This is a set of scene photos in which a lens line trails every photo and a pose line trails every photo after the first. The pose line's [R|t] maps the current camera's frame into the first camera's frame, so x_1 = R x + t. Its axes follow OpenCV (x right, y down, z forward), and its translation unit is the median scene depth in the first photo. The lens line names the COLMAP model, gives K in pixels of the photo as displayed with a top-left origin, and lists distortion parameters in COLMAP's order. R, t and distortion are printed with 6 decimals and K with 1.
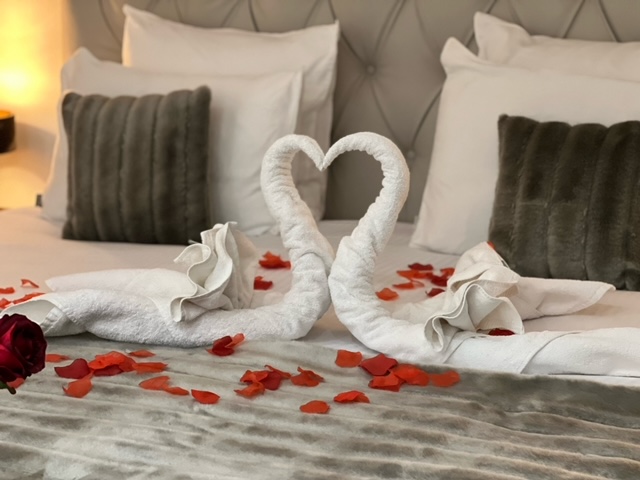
lens RADIAL K [[1396.2, 0, 322.3], [0, 1396.2, 238.6], [0, 0, 1]] dist [0.116853, 0.000000]
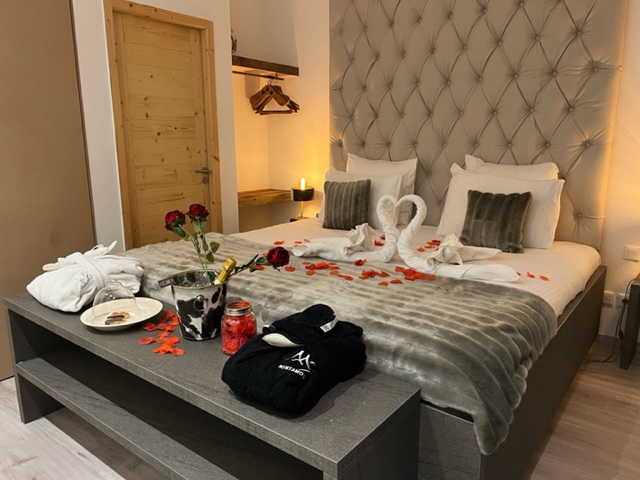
lens RADIAL K [[475.4, 0, 316.7], [0, 475.4, 239.7], [0, 0, 1]] dist [0.032573, -0.022682]
pose [[0.965775, 0.044239, -0.255582, 0.098694], [-0.040327, 0.998976, 0.020528, 0.007491], [0.256229, -0.009518, 0.966569, -0.036256]]
